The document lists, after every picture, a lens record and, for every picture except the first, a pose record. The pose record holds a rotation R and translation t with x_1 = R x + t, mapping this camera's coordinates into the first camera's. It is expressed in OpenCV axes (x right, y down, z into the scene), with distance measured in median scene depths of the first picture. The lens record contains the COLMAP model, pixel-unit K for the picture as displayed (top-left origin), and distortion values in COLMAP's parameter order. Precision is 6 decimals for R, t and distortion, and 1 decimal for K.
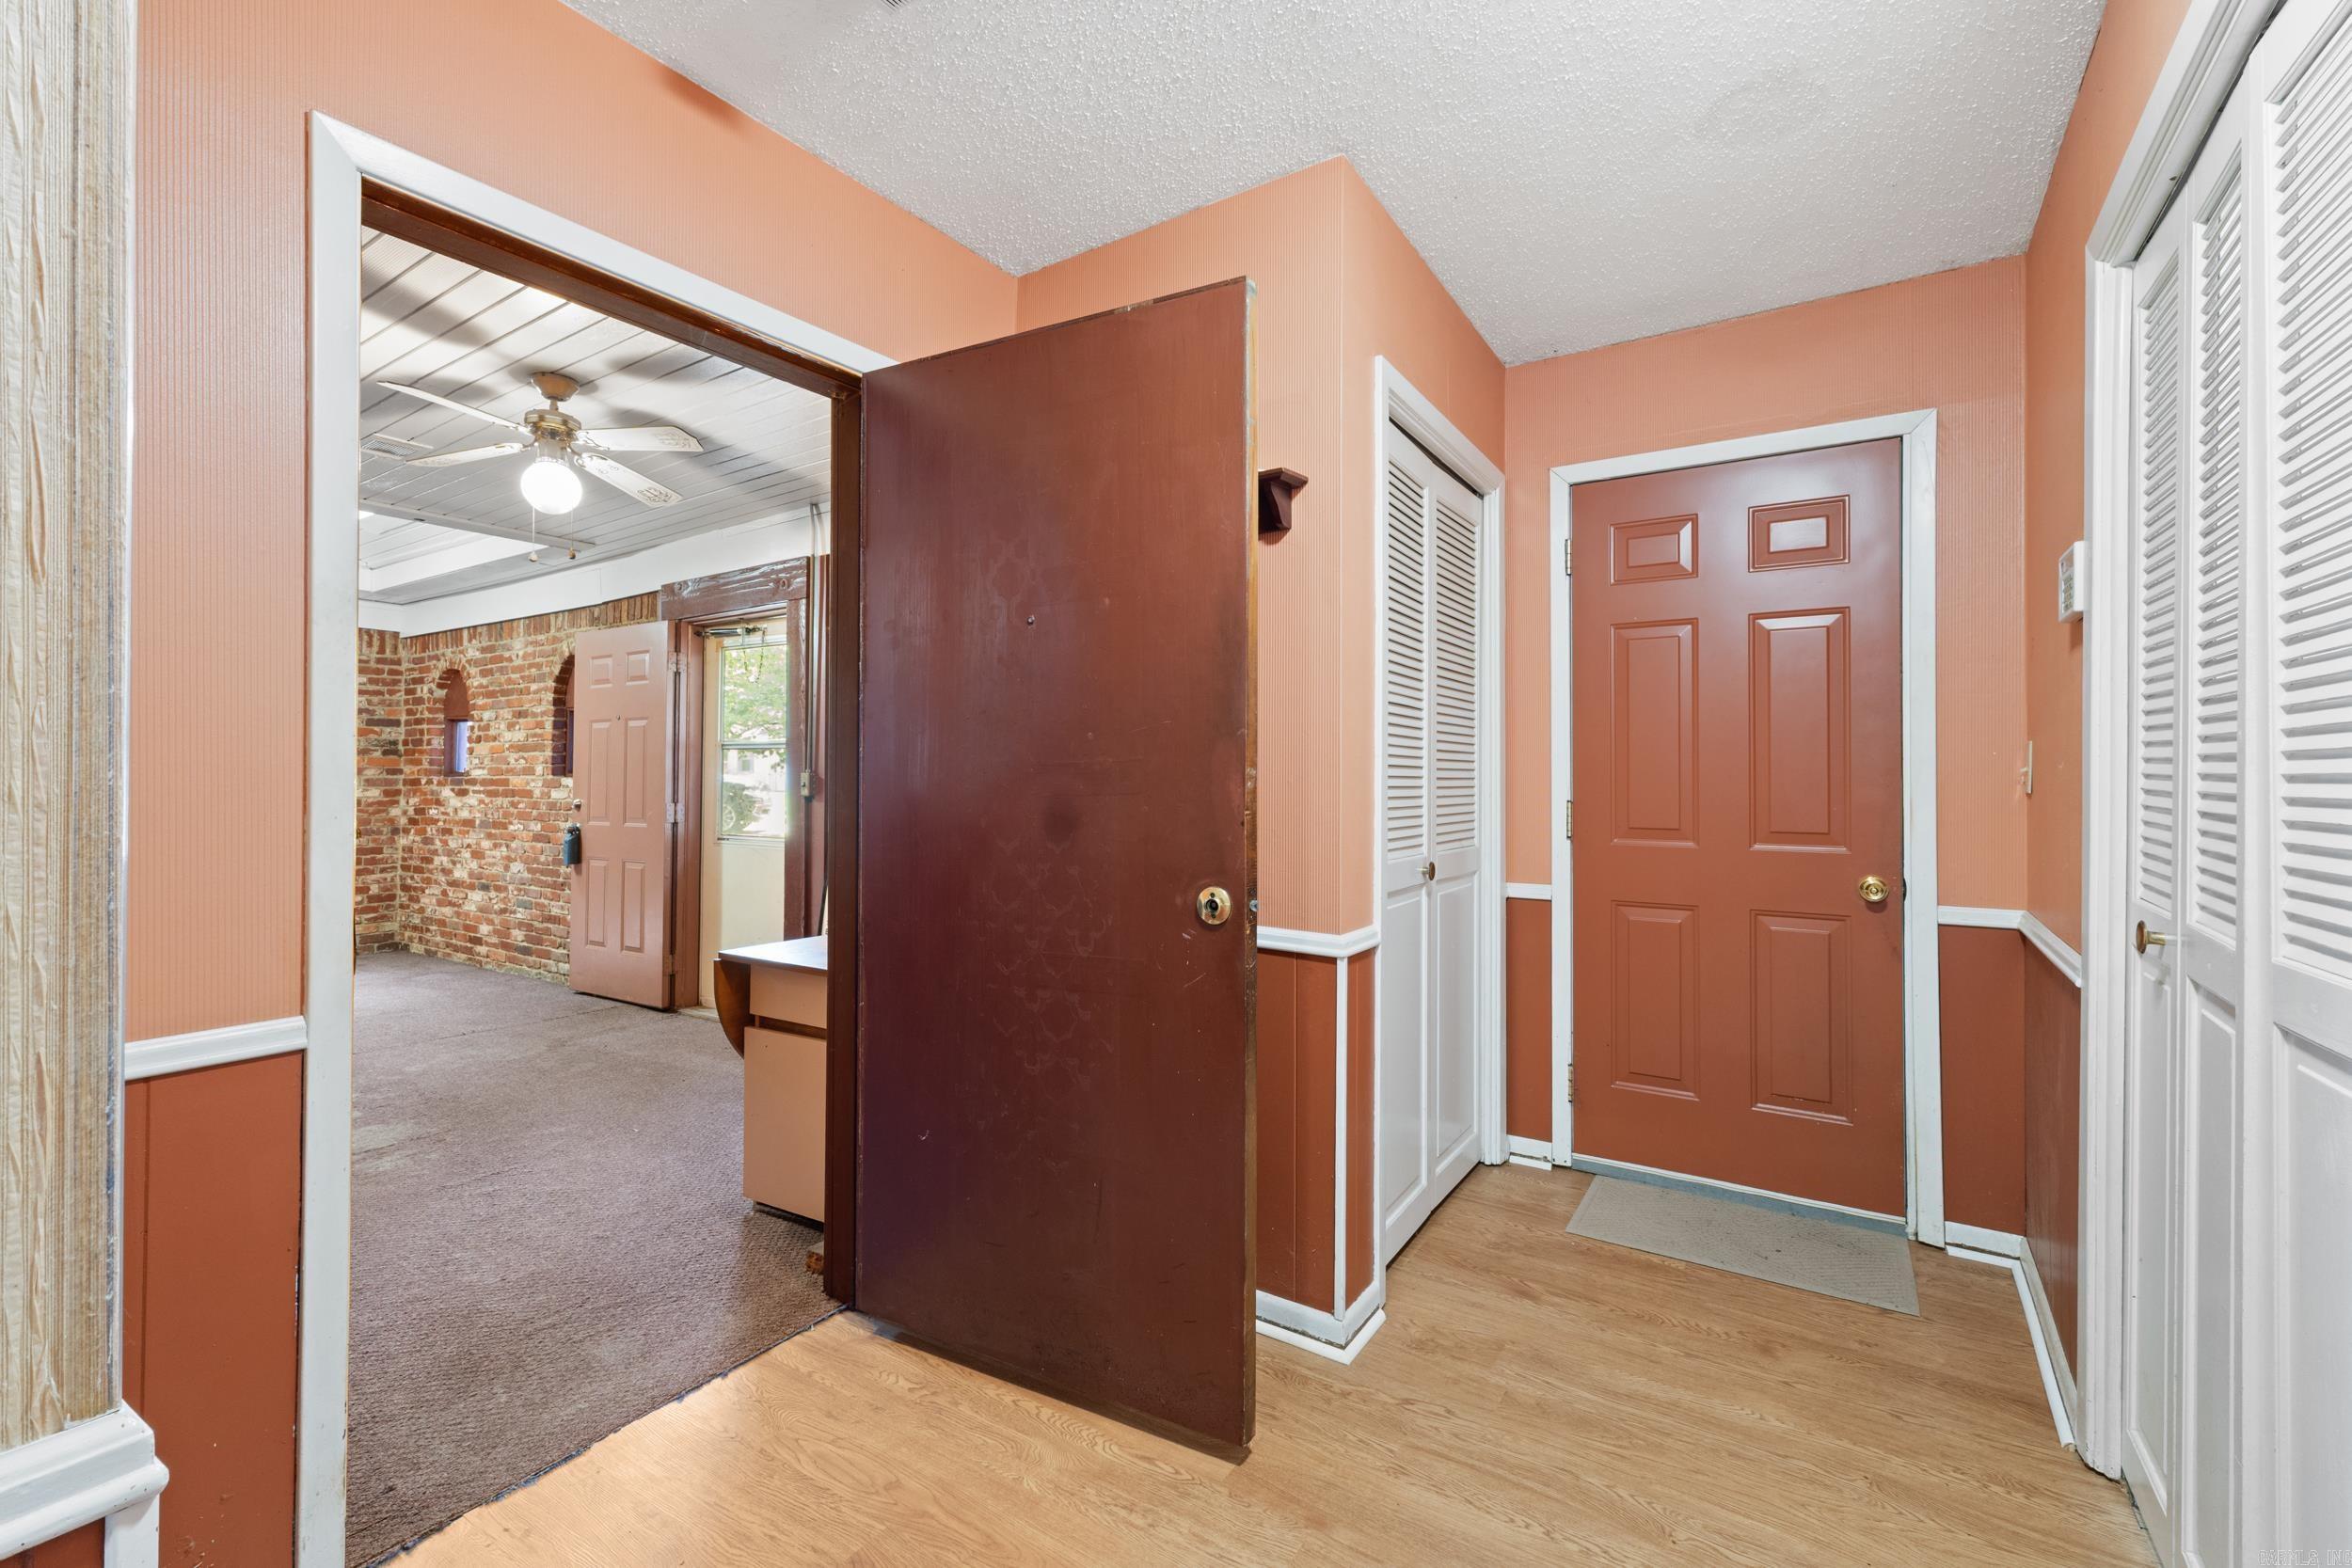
lens RADIAL K [[997.9, 0, 1176.9], [0, 997.9, 770.5], [0, 0, 1]] dist [0.006826, -0.001622]
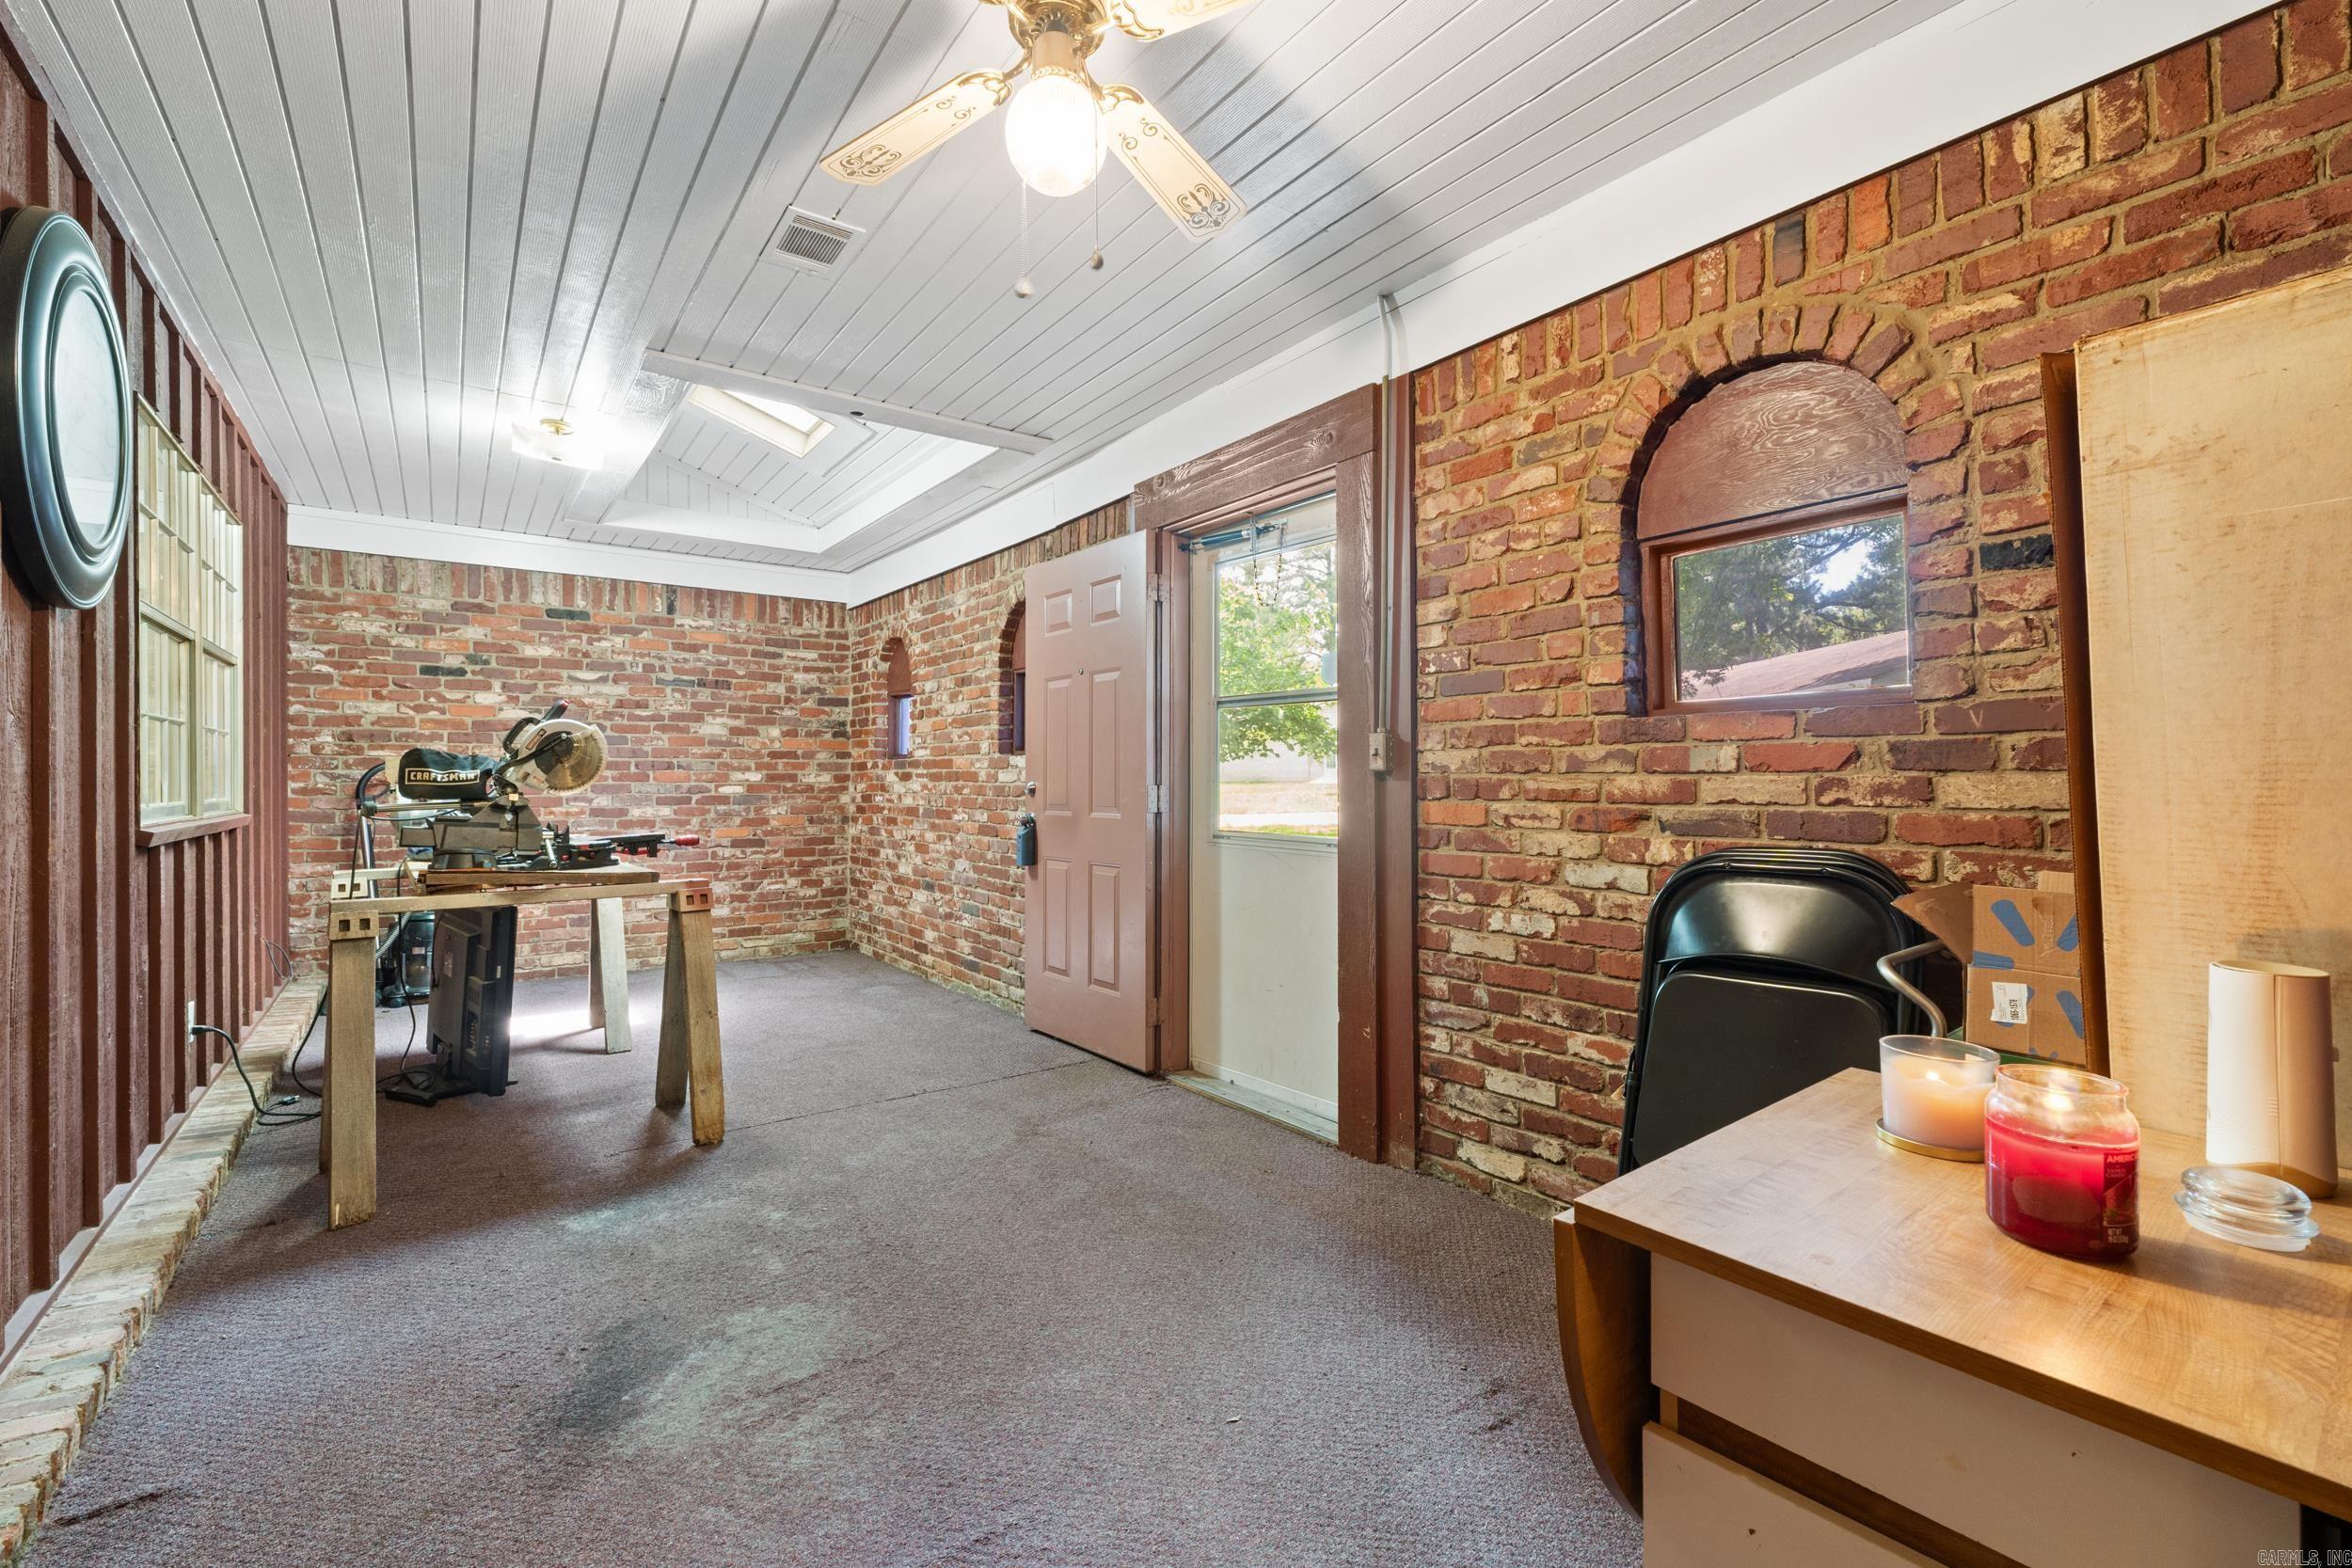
lens RADIAL K [[997.9, 0, 1171.9], [0, 997.9, 783.4], [0, 0, 1]] dist [0.006826, -0.001622]
pose [[0.936851, -0.001259, -0.349727, -0.202376], [0.007653, 0.999828, 0.016900, 0.015847], [0.349645, -0.018509, 0.936699, 0.279483]]
